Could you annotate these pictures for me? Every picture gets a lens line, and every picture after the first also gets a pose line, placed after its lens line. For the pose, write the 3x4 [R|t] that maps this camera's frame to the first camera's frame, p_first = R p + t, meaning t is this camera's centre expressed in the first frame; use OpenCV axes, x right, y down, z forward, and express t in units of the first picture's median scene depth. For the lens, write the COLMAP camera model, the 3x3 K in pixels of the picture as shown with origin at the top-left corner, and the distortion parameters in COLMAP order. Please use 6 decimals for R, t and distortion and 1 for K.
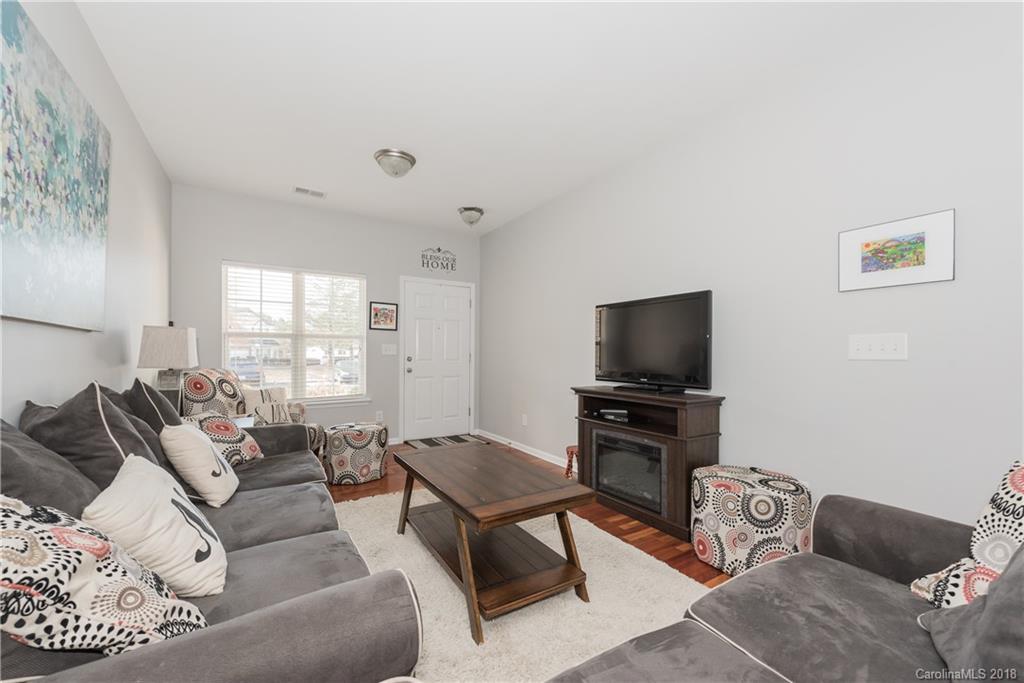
lens RADIAL K [[404.2, 0, 513.5], [0, 404.2, 351.5], [0, 0, 1]] dist [0.010151, -0.001876]
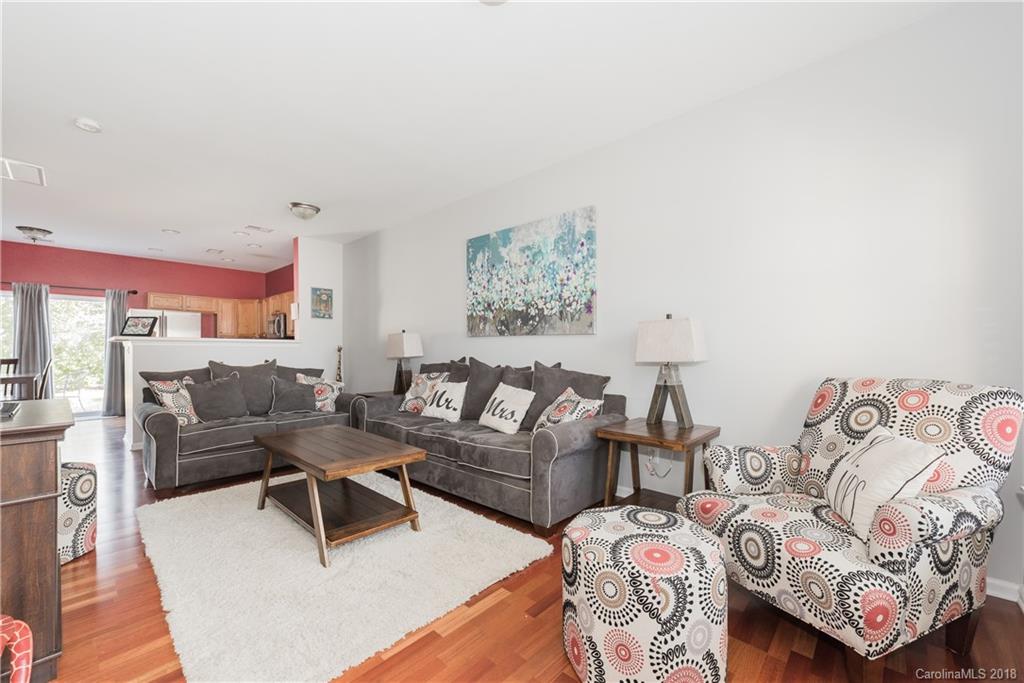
lens RADIAL K [[404.2, 0, 512.7], [0, 404.2, 350.0], [0, 0, 1]] dist [0.010151, -0.001876]
pose [[-0.966632, -0.007287, -0.256066, -0.146010], [-0.005178, 0.999947, -0.008906, 0.013308], [0.256117, -0.007283, -0.966618, 1.125781]]
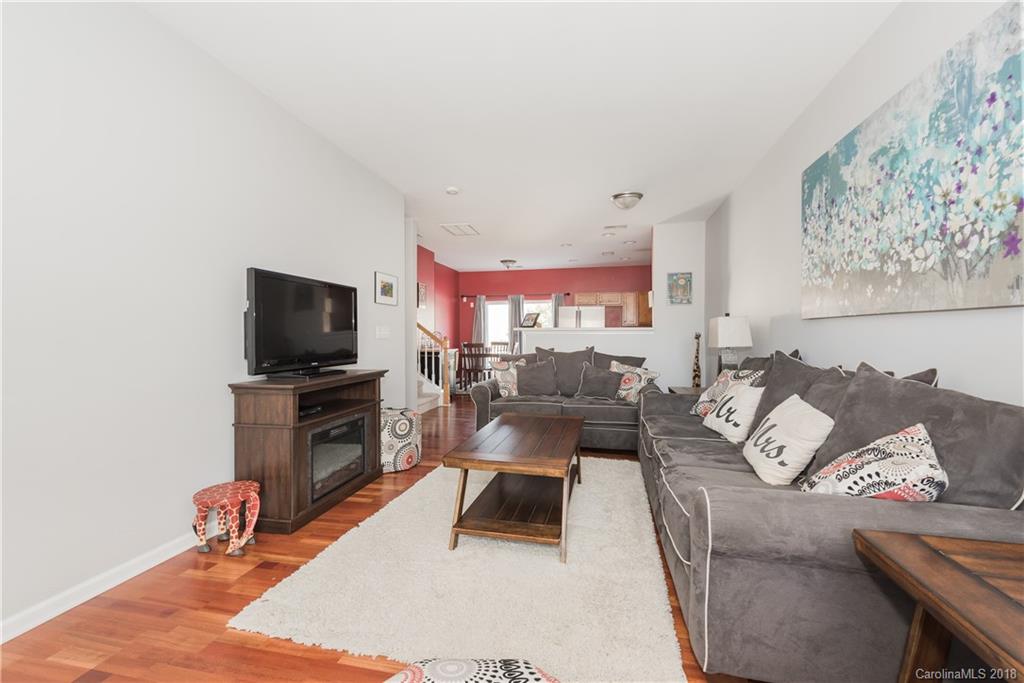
lens RADIAL K [[404.2, 0, 517.3], [0, 404.2, 334.6], [0, 0, 1]] dist [0.010151, -0.001876]
pose [[-0.709304, -0.005620, 0.704880, -0.417439], [-0.009549, 0.999953, -0.001637, 0.003176], [-0.704838, -0.007892, -0.709325, 0.937702]]
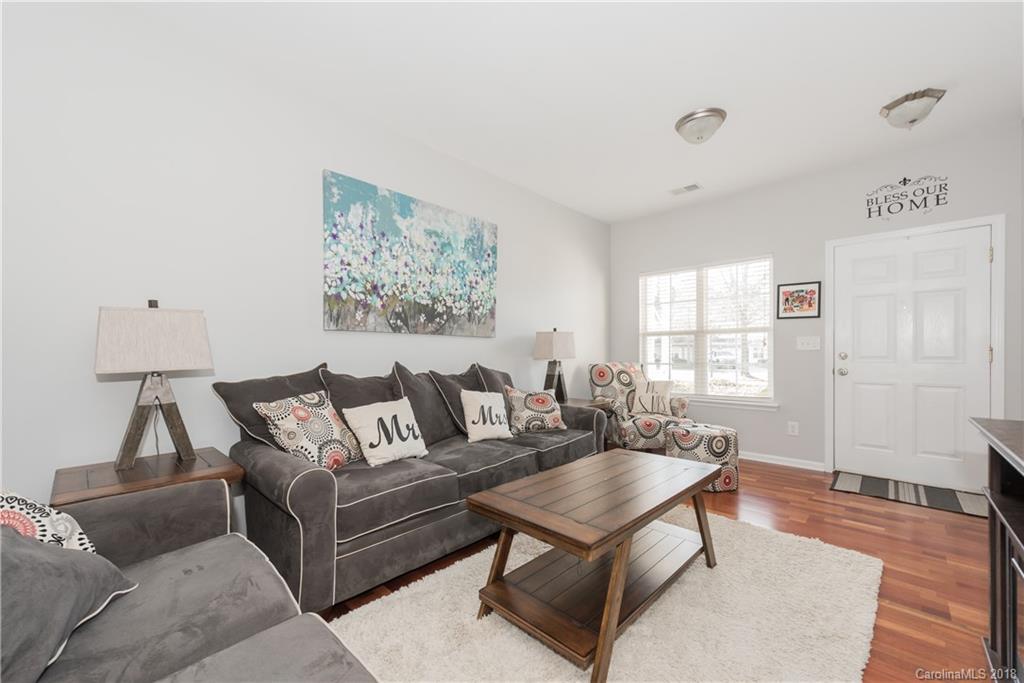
lens RADIAL K [[404.2, 0, 495.7], [0, 404.2, 355.5], [0, 0, 1]] dist [0.010151, -0.001876]
pose [[0.222926, 0.004851, -0.974823, 0.335276], [0.007730, 0.999947, 0.006744, 0.008993], [0.974805, -0.009038, 0.222877, 0.282027]]
